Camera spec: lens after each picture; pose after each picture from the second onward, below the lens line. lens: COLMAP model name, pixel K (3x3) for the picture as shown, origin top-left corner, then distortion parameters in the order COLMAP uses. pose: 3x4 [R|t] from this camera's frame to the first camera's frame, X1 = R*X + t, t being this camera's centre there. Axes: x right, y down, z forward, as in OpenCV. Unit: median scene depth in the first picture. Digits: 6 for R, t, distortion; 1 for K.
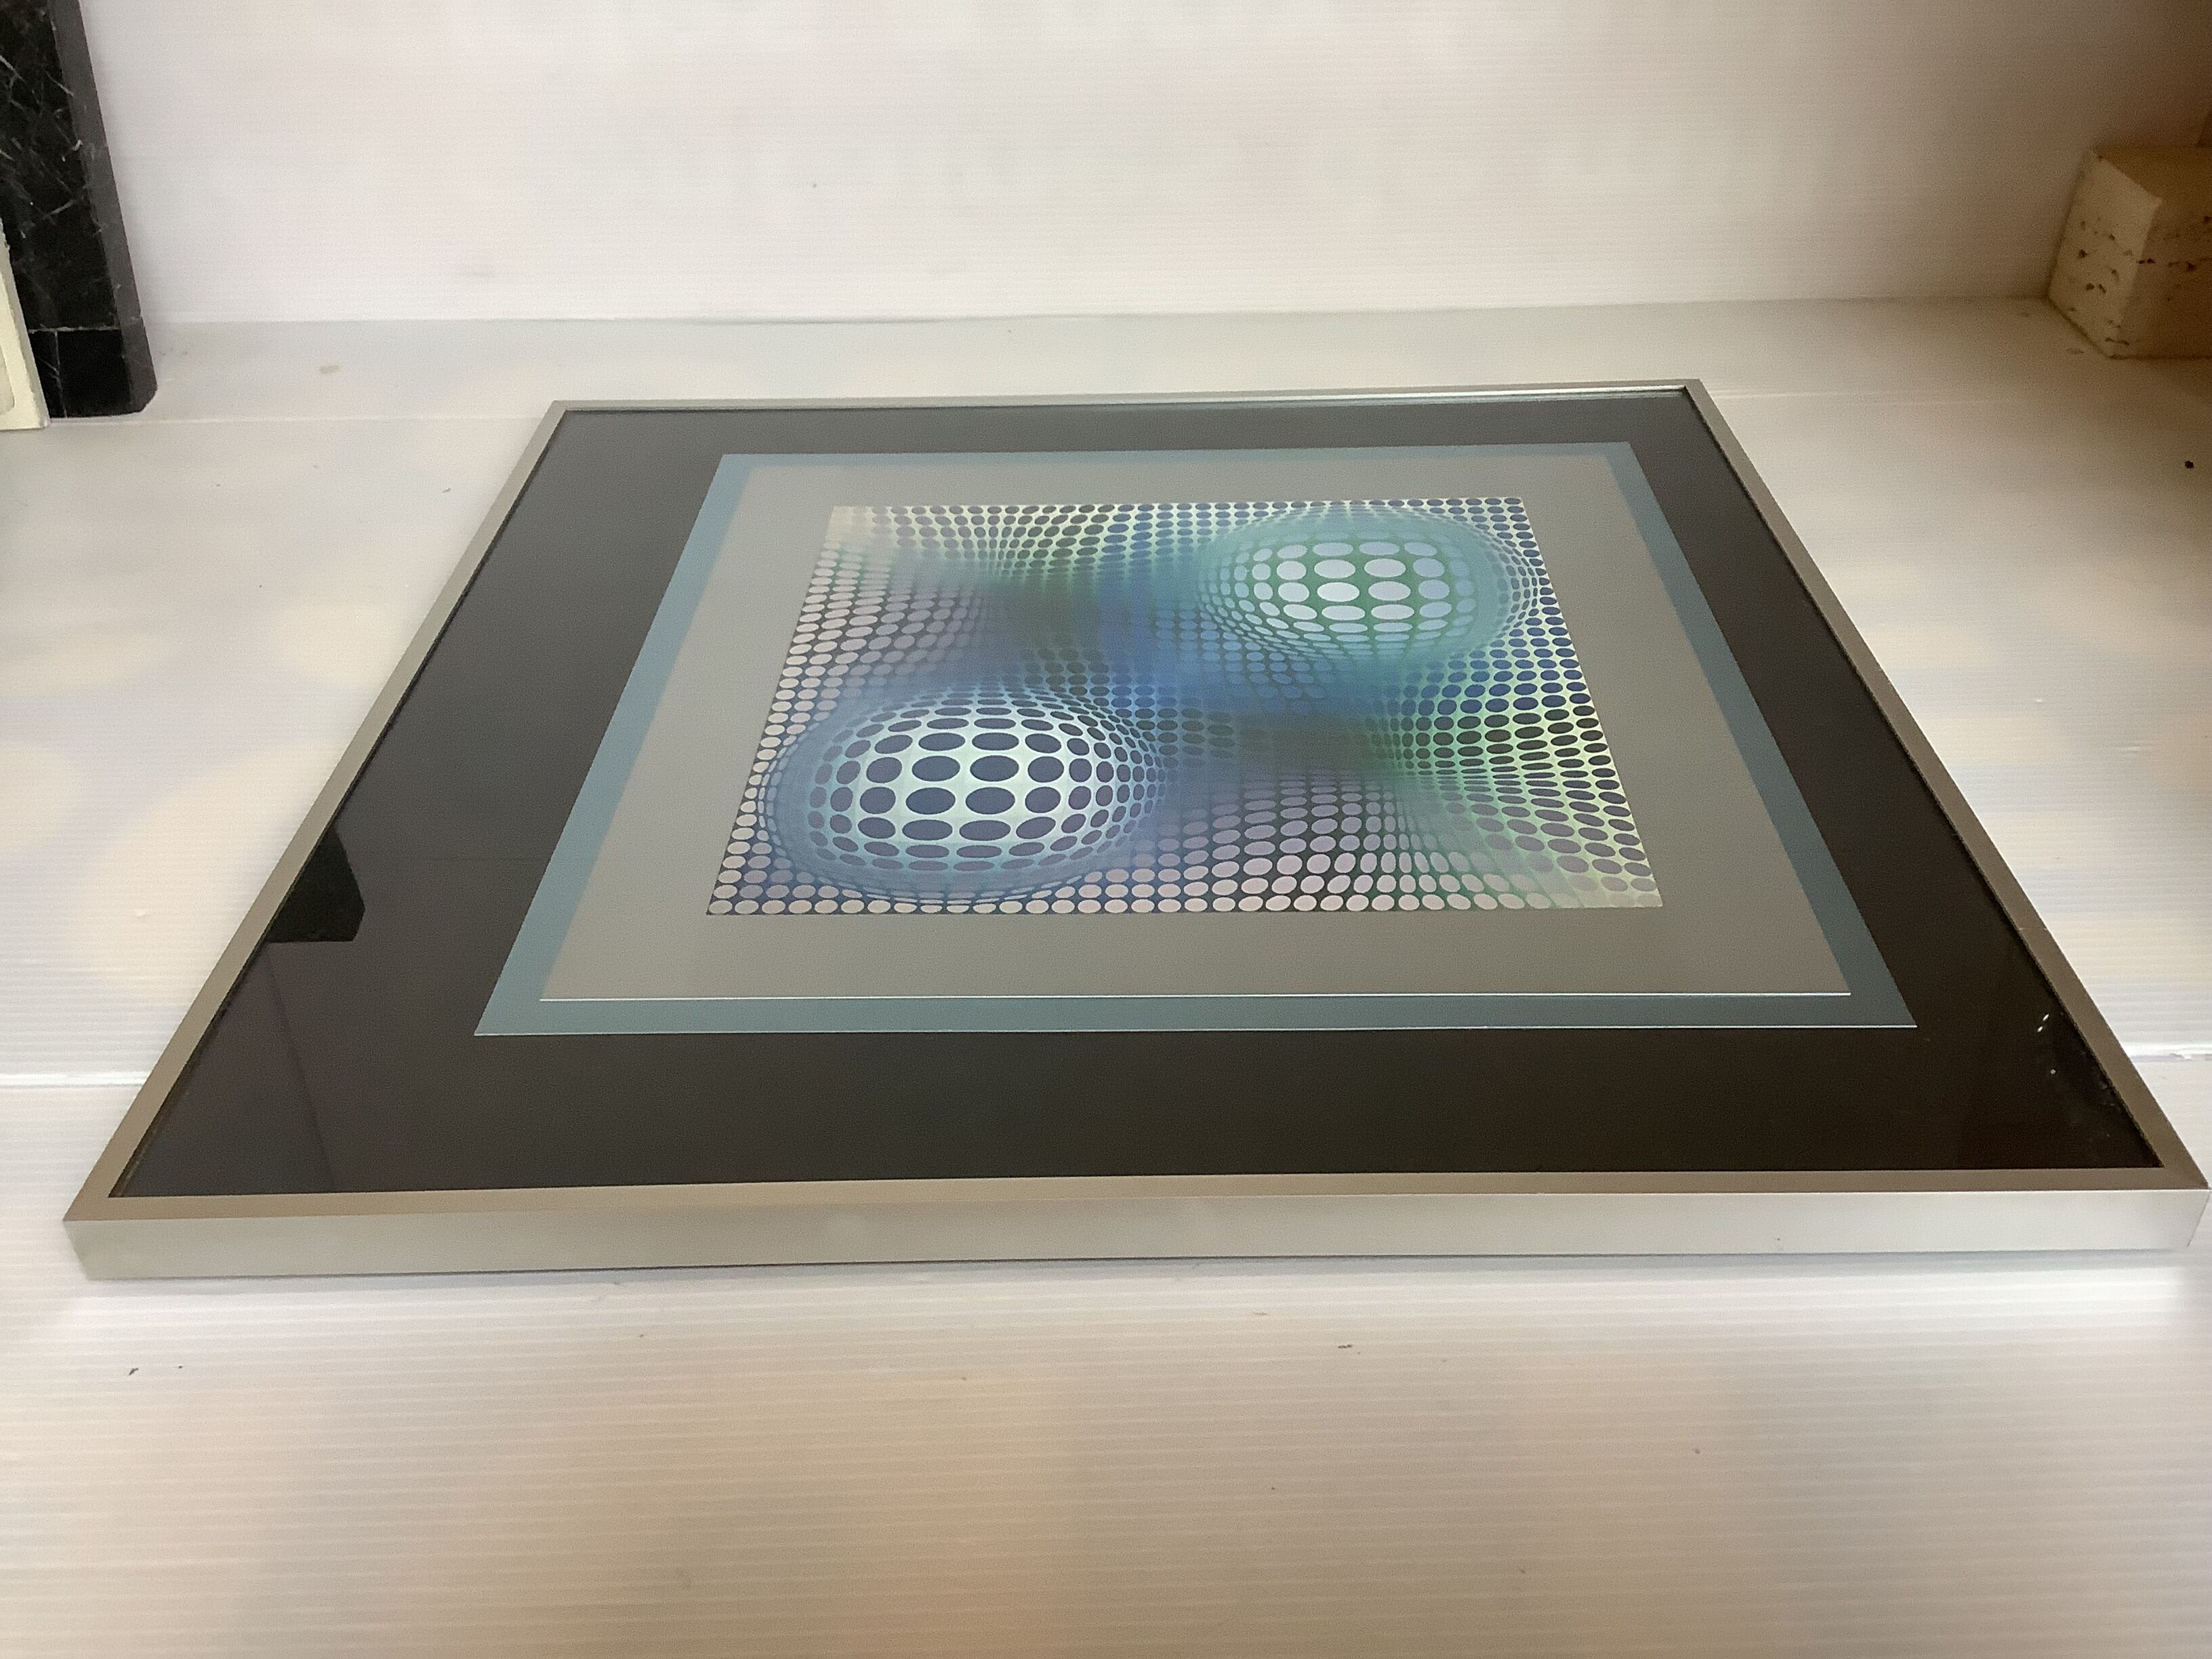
lens RADIAL K [[1996.7, 0, 1123.4], [0, 1996.7, 834.4], [0, 0, 1]] dist [0.106538, -0.161165]
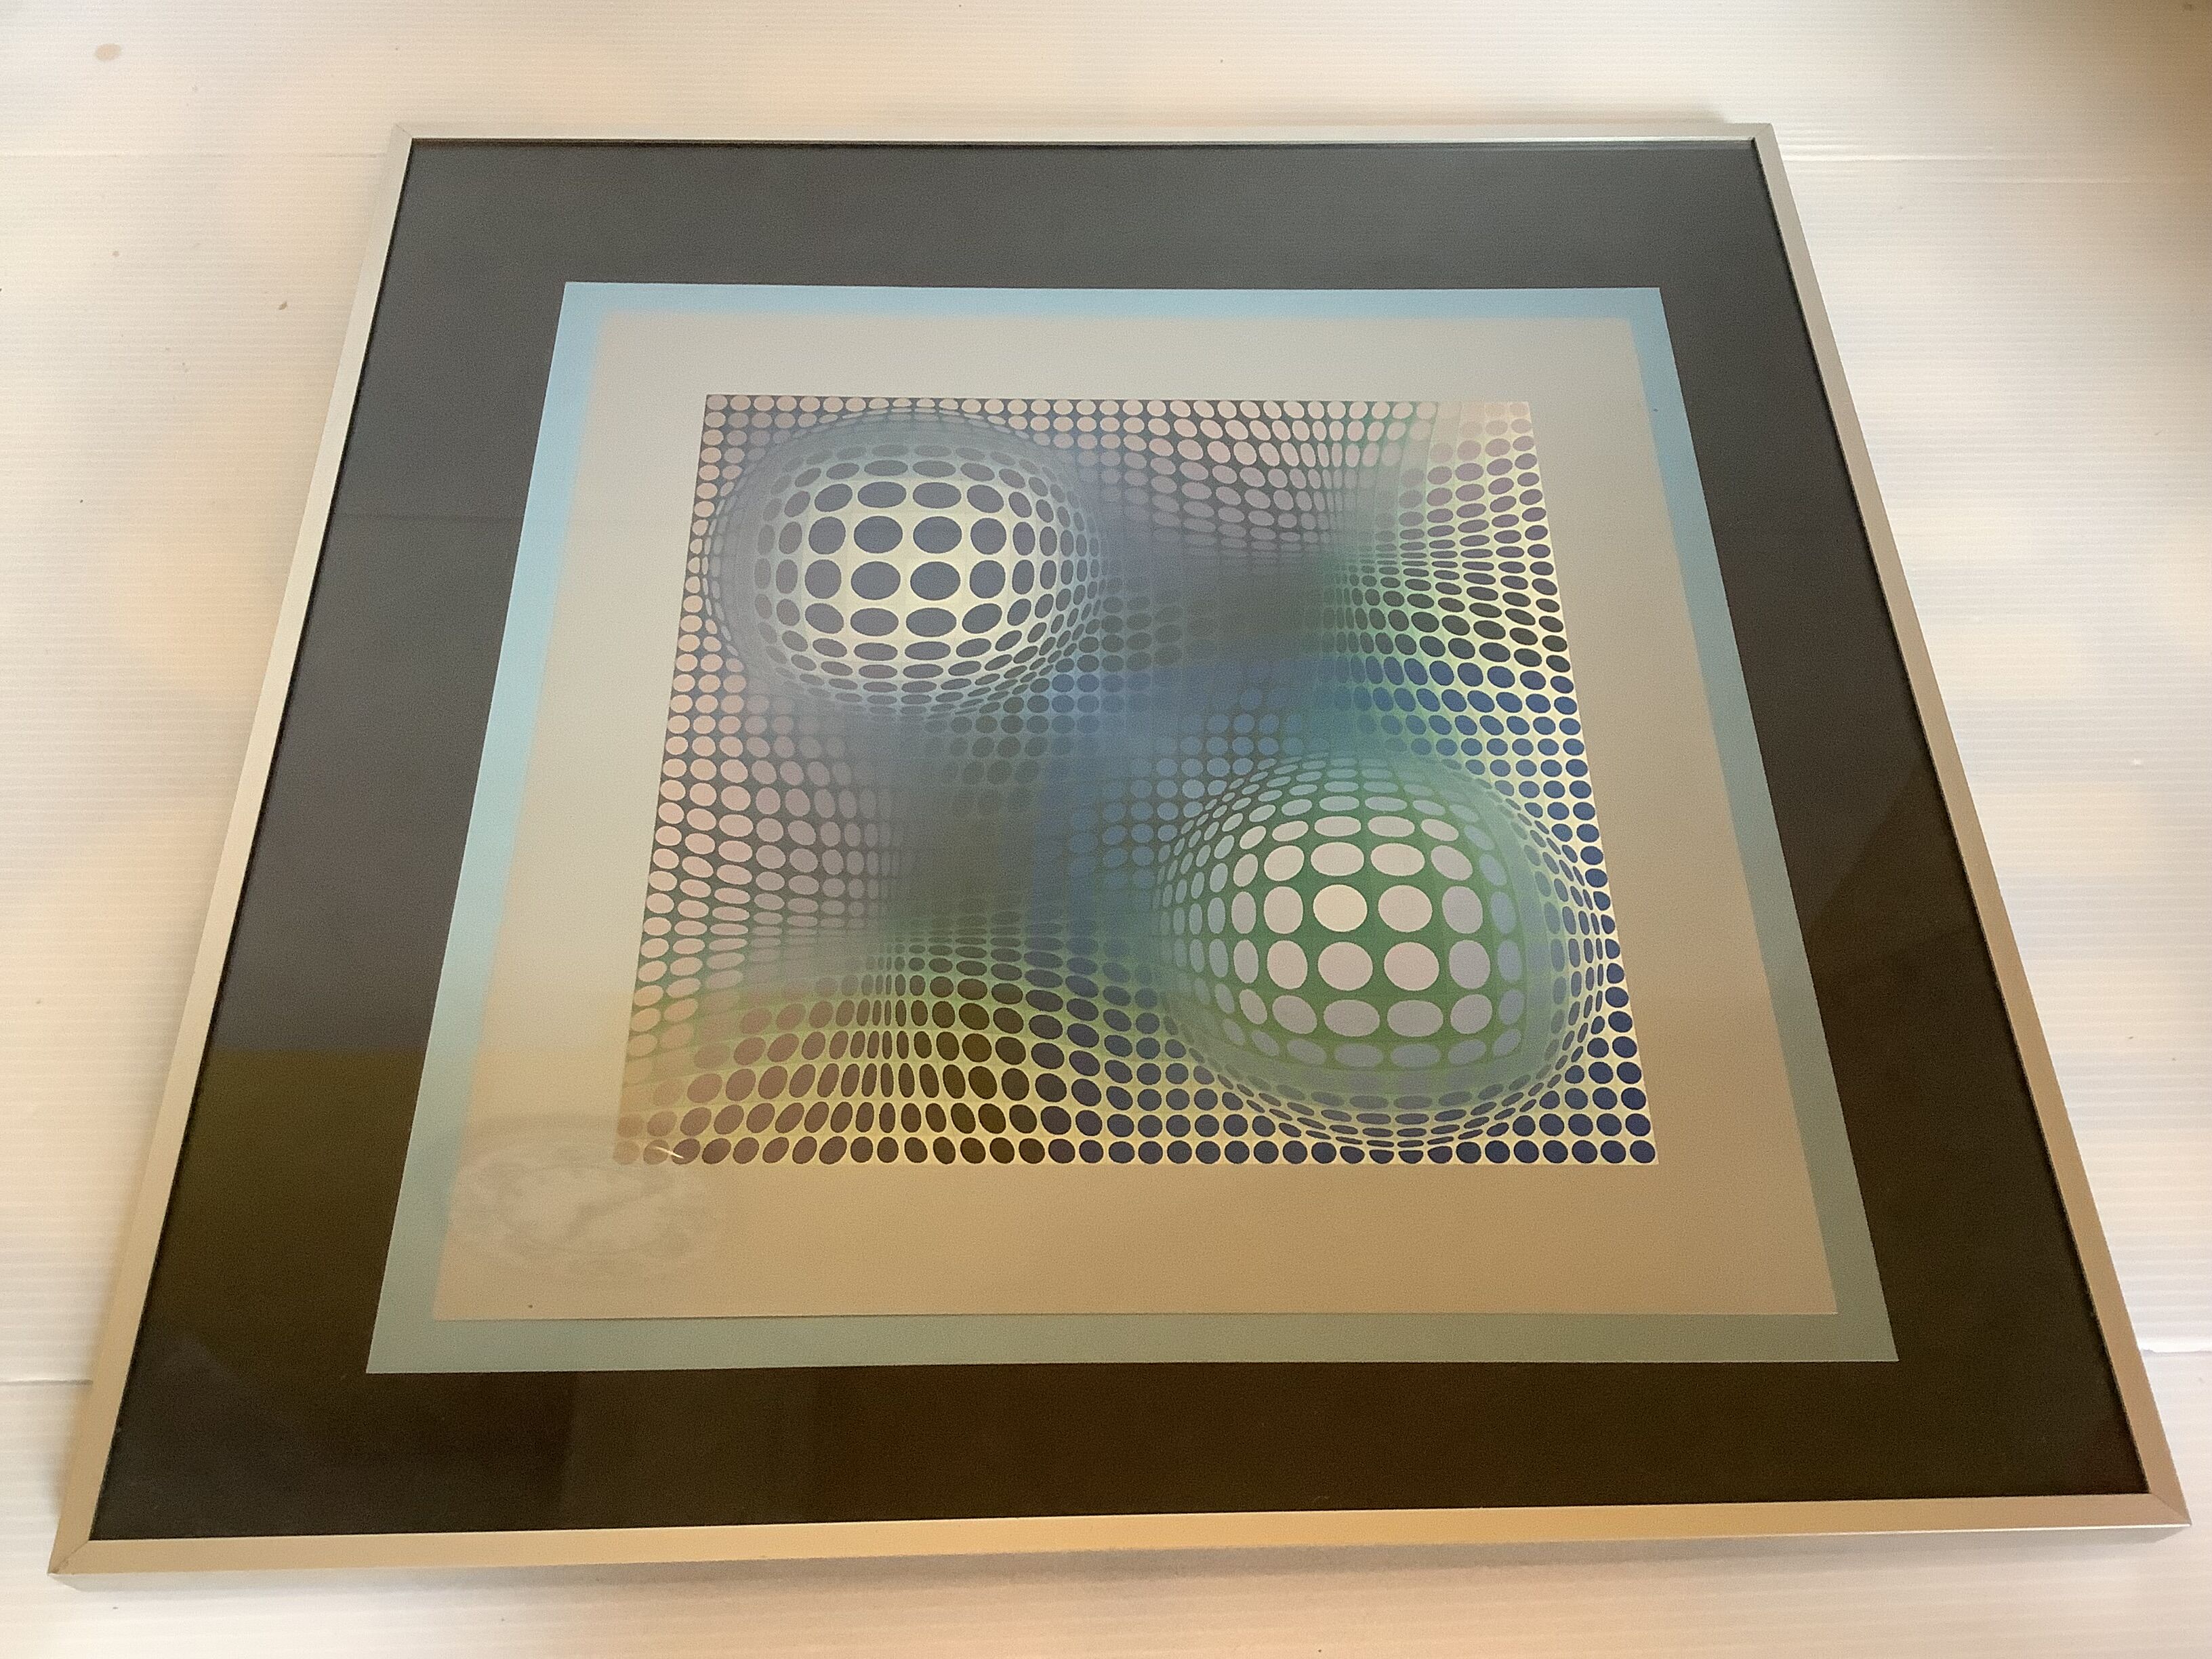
lens RADIAL K [[1996.7, 0, 1097.9], [0, 1996.7, 814.7], [0, 0, 1]] dist [0.106538, -0.161165]
pose [[0.021568, 0.854113, -0.519639, 0.514507], [-0.576827, 0.435156, 0.691310, -0.667111], [0.816582, 0.284832, 0.502061, 0.564717]]
